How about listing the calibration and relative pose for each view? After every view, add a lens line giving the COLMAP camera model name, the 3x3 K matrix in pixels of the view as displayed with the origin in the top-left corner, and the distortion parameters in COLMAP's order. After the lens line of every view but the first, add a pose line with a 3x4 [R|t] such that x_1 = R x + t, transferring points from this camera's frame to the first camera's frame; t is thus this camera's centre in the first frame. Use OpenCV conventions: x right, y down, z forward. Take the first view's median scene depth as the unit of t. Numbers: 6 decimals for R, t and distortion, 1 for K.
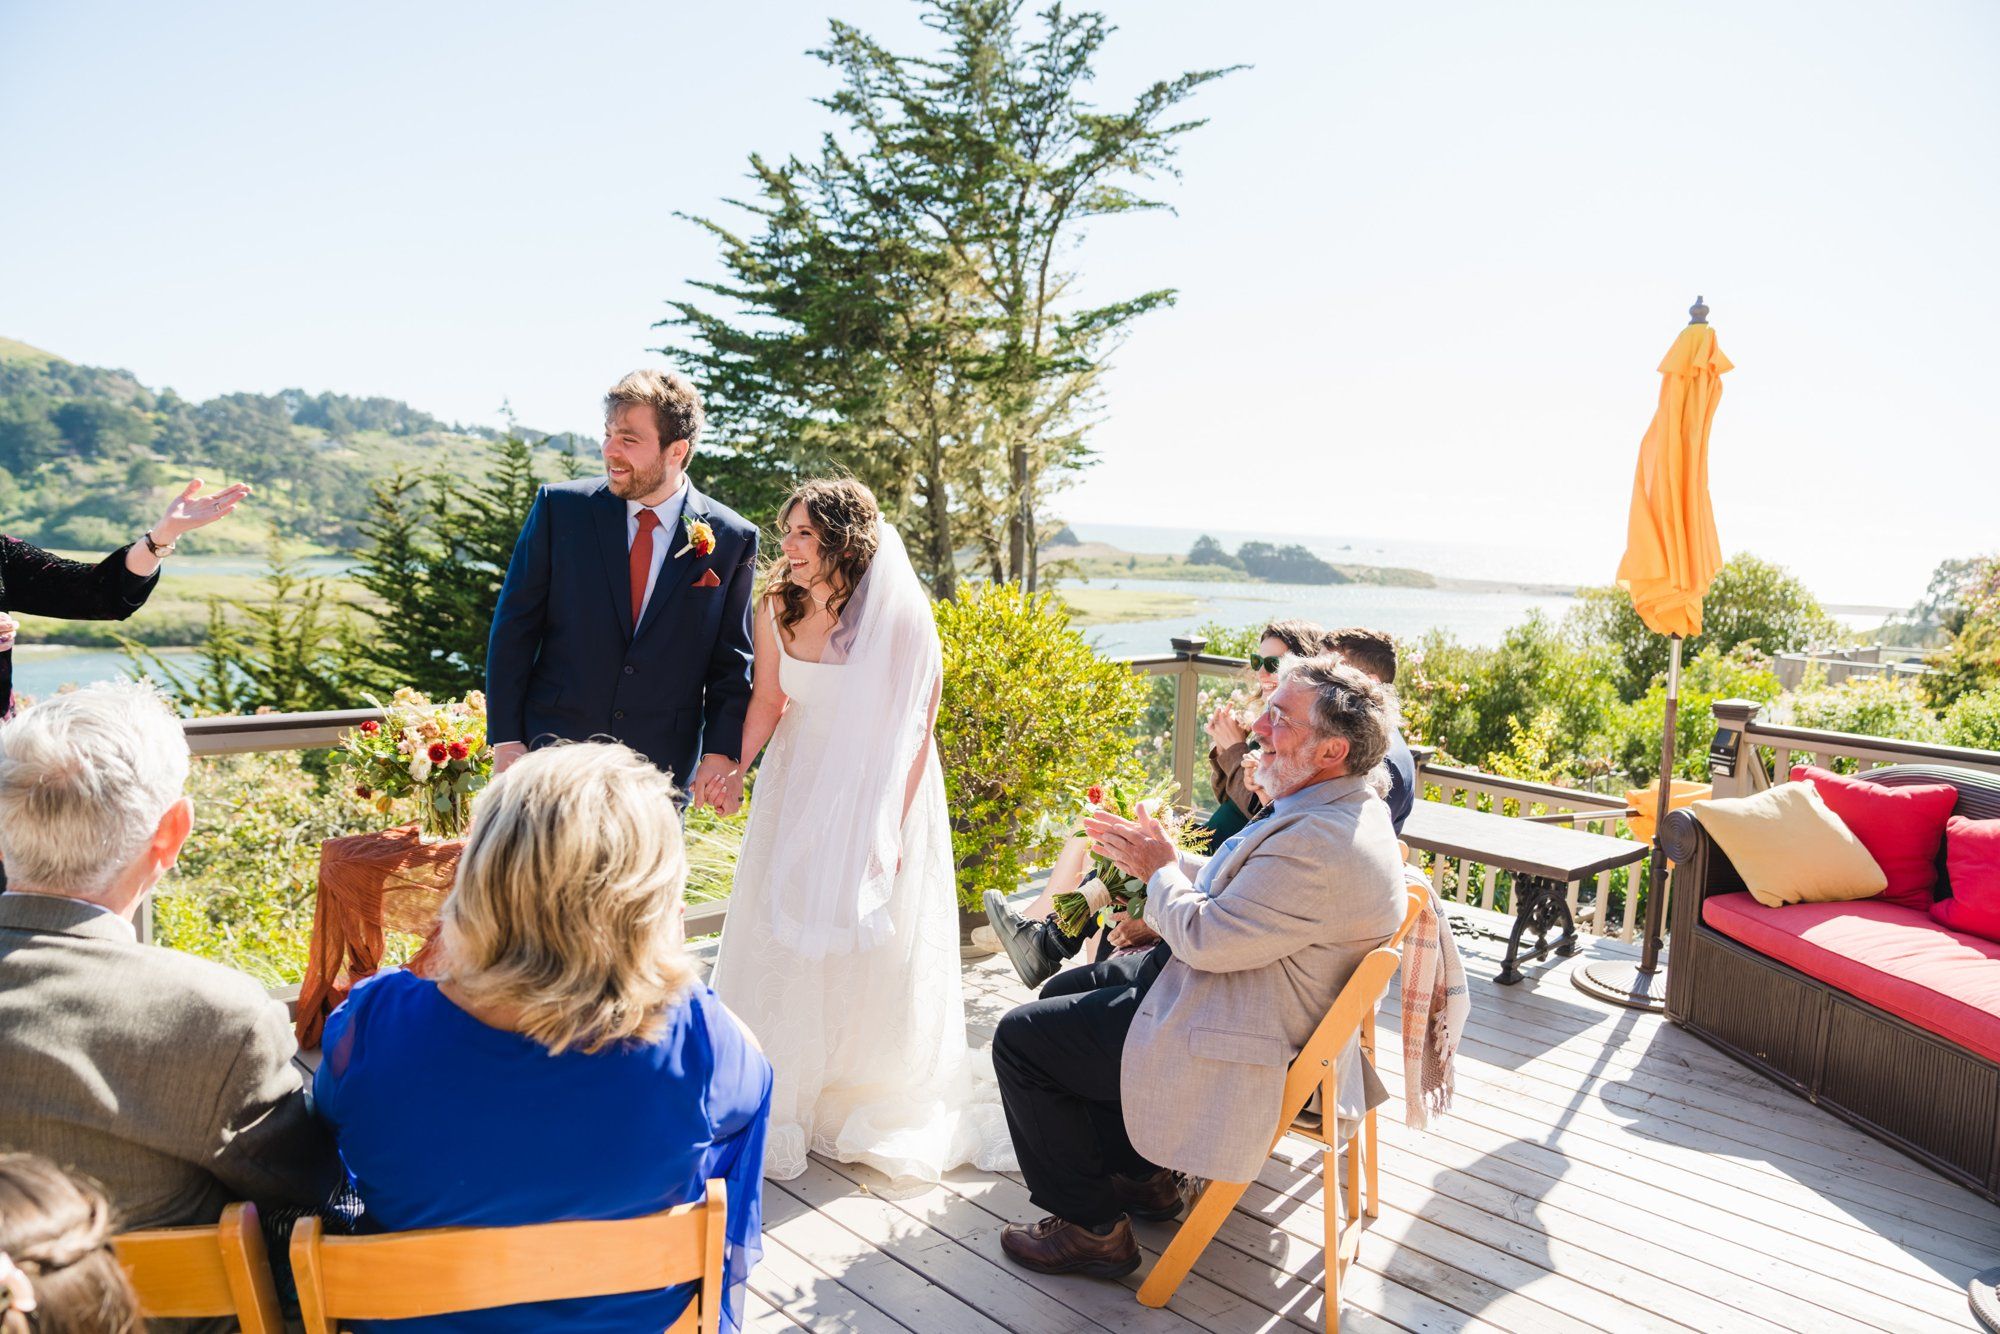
lens RADIAL K [[1363.0, 0, 1009.2], [0, 1363.0, 669.7], [0, 0, 1]] dist [-0.024717, 0.020804]
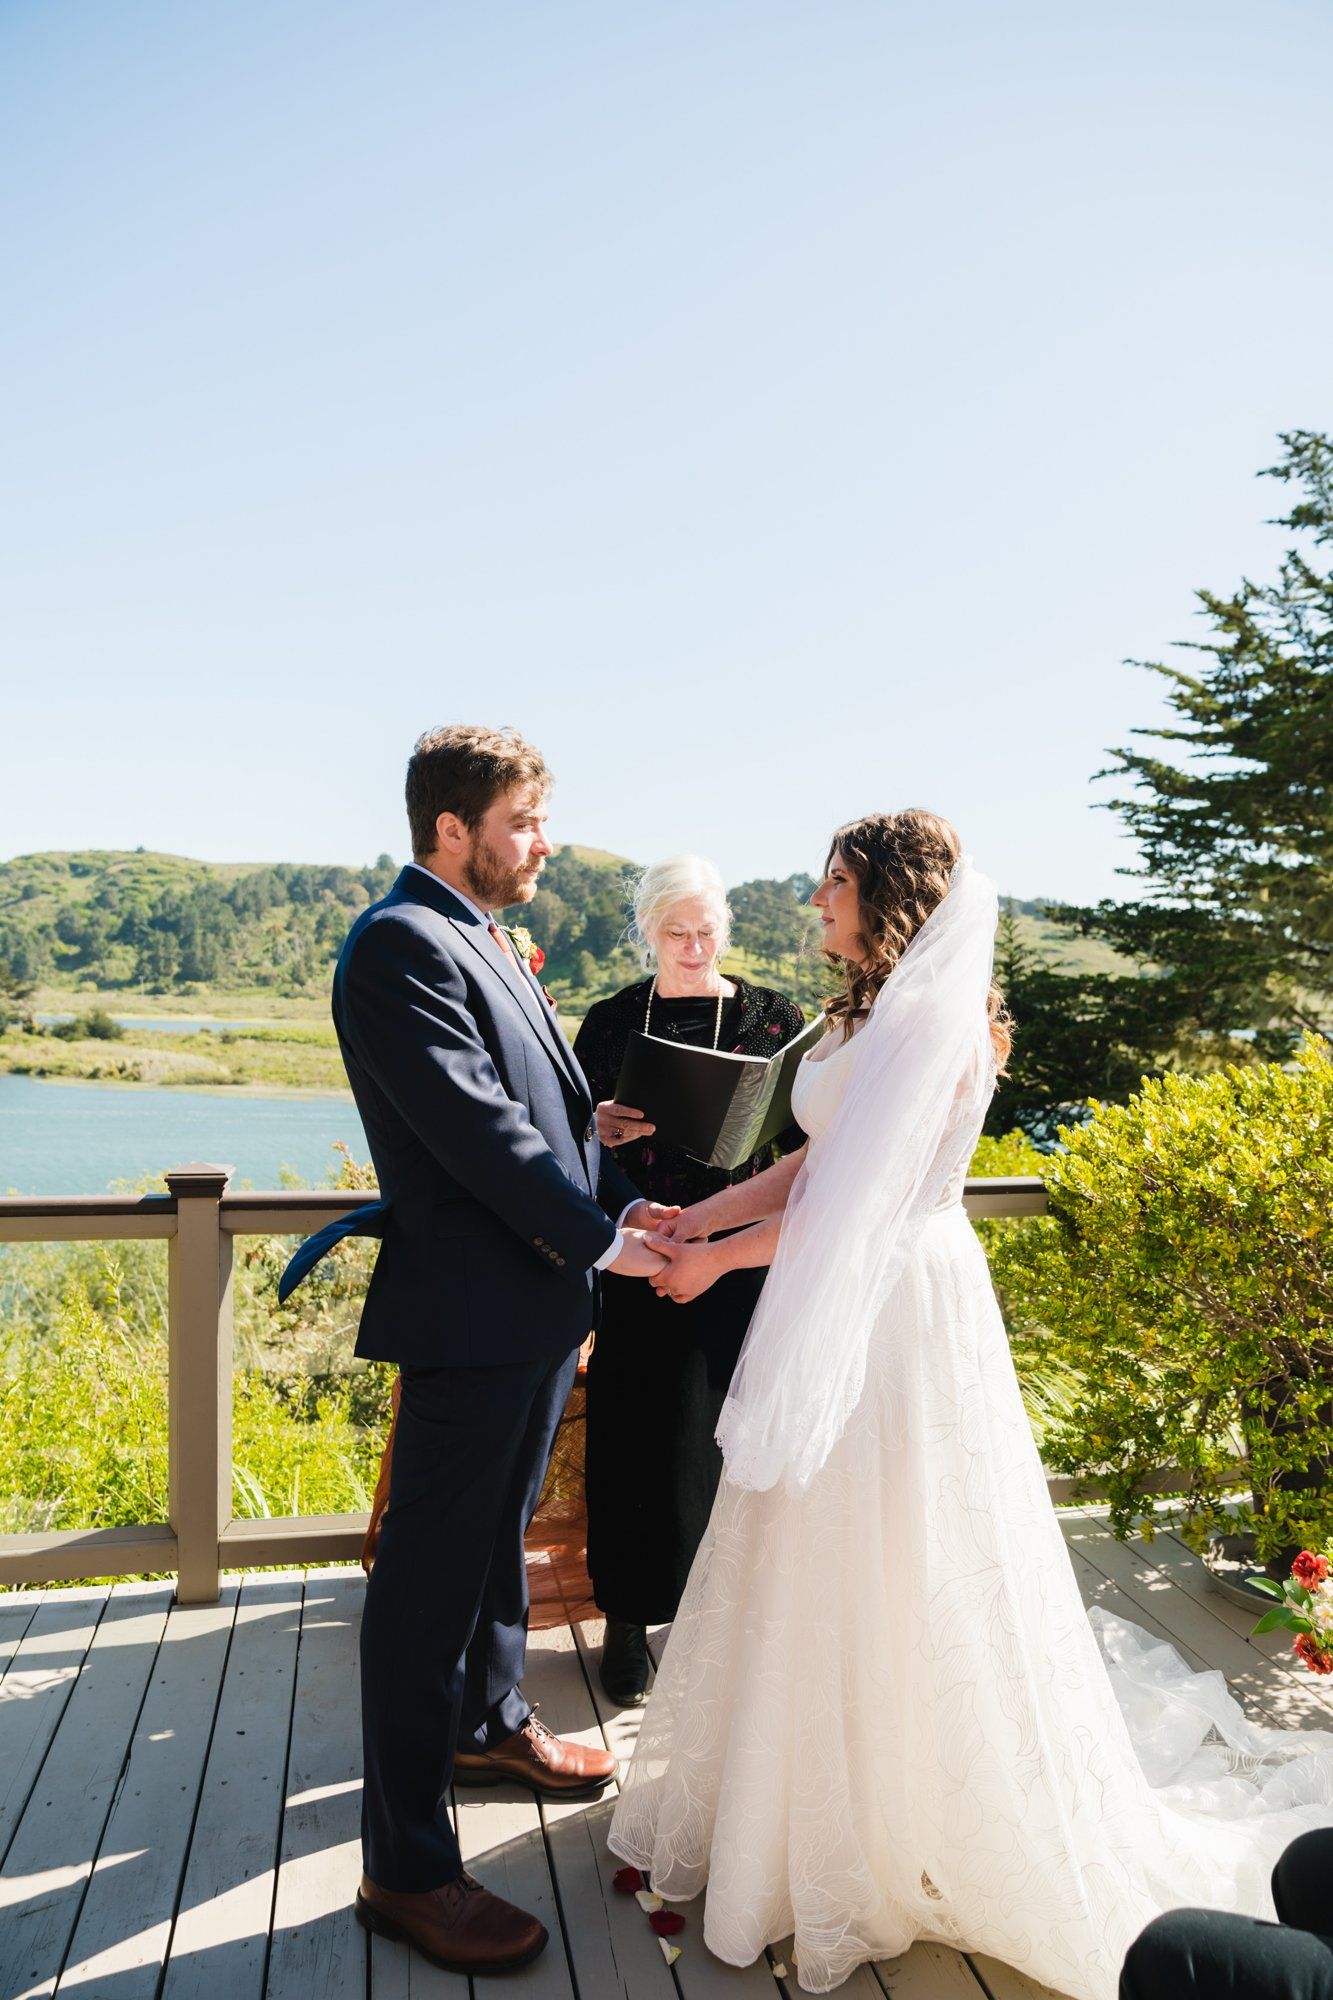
lens RADIAL K [[1363.0, 0, 666.5], [0, 1363.0, 1000.0], [0, 0, 1]] dist [-0.024717, 0.020804]
pose [[0.834875, -0.019603, -0.550090, 0.010877], [-0.033640, 0.995680, -0.086538, -0.002480], [0.549410, 0.090753, 0.830609, 0.040018]]
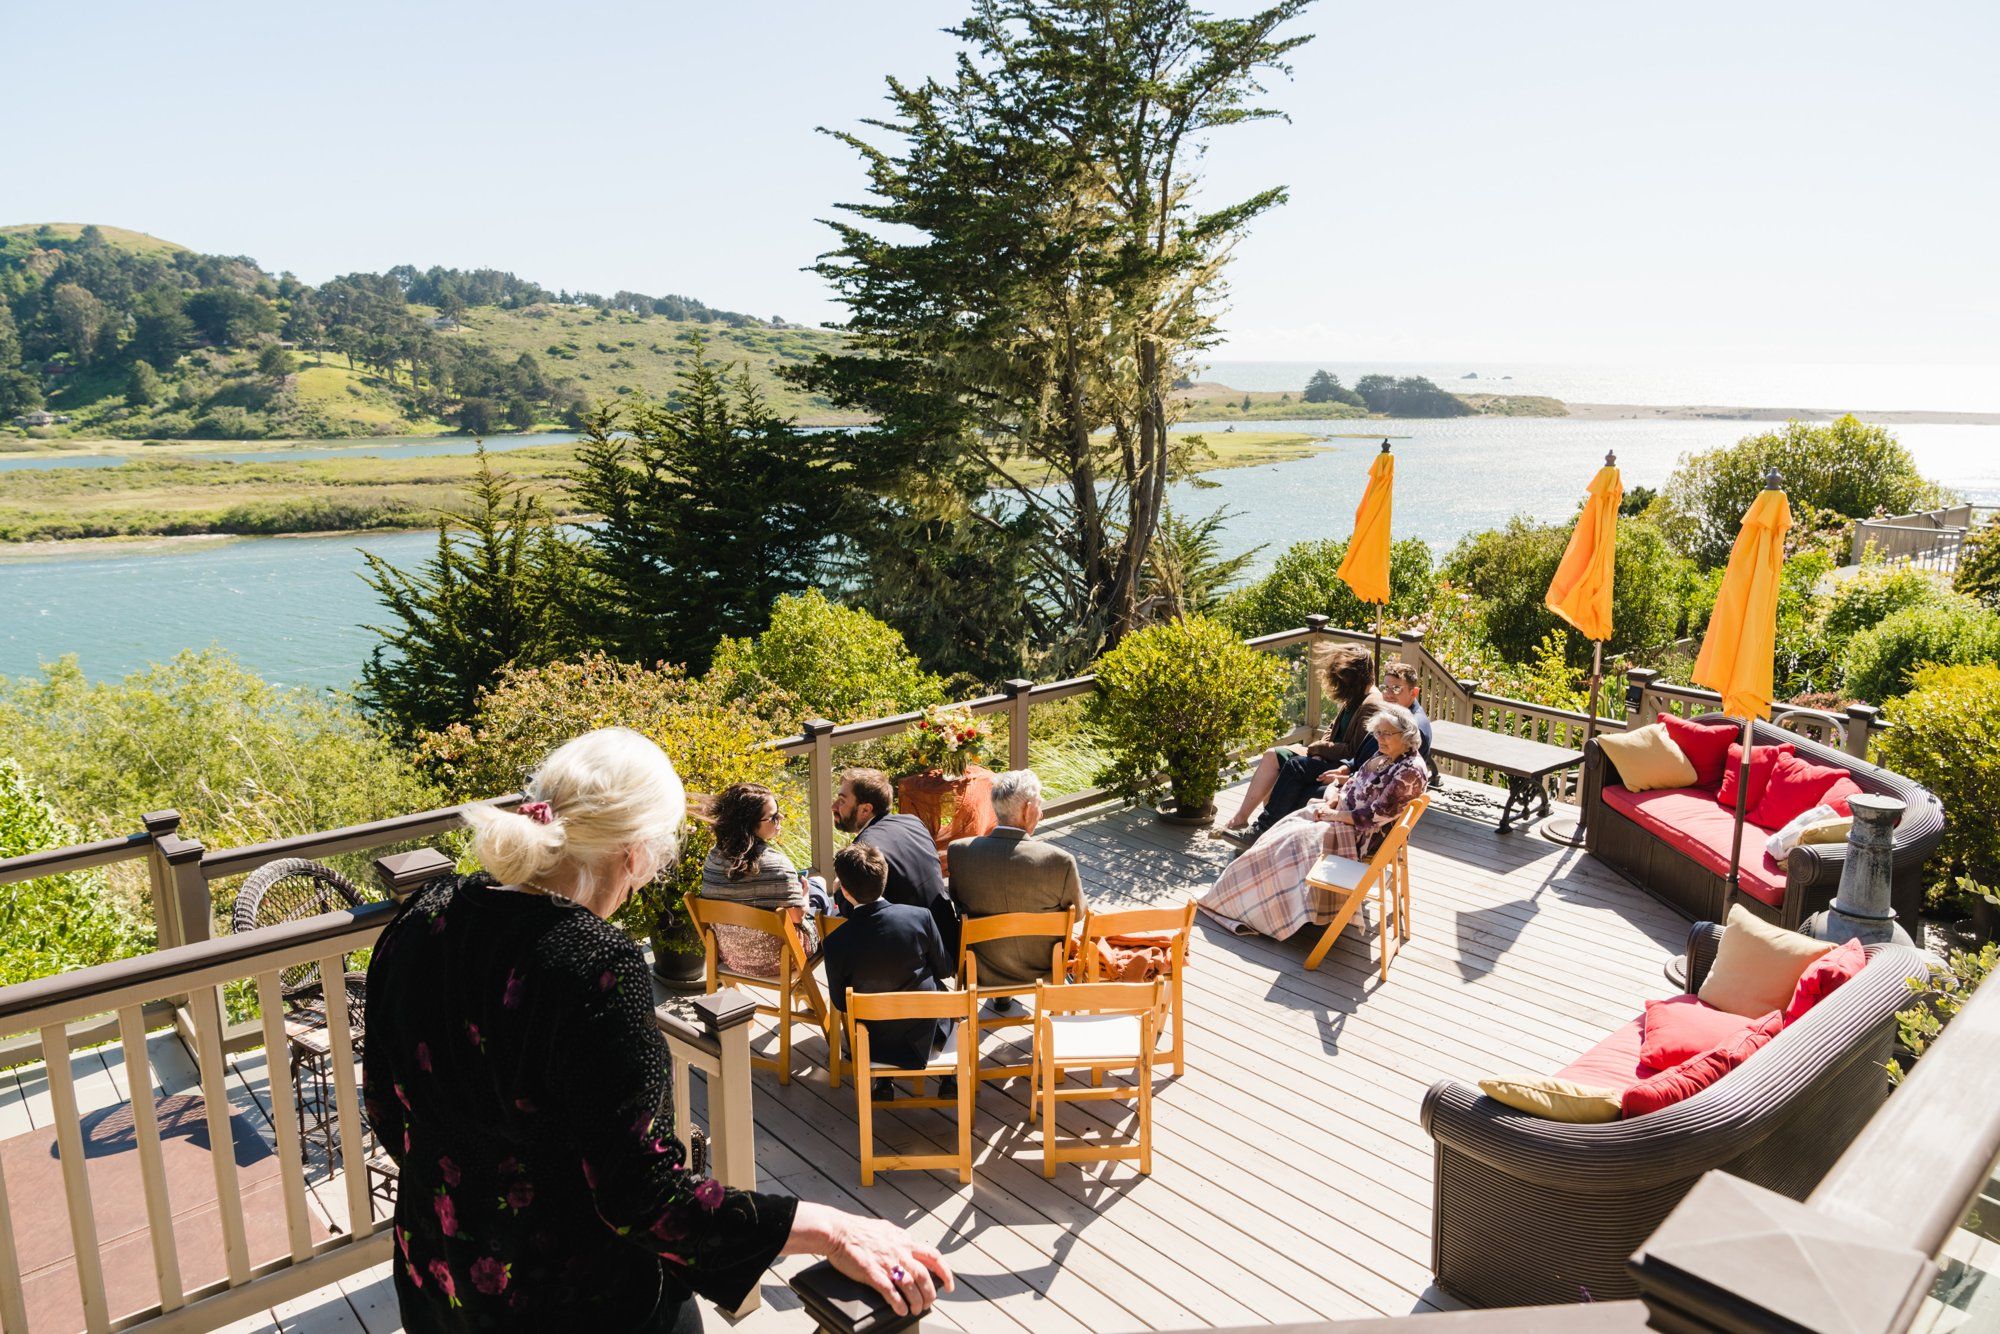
lens RADIAL K [[1378.3, 0, 1000.0], [0, 1378.3, 667.0], [0, 0, 1]] dist [-0.002802, 0.005522]
pose [[0.995480, -0.030181, -0.090043, -0.016694], [0.039850, 0.993396, 0.107596, -0.028434], [0.086201, -0.110698, 0.990109, -0.113564]]
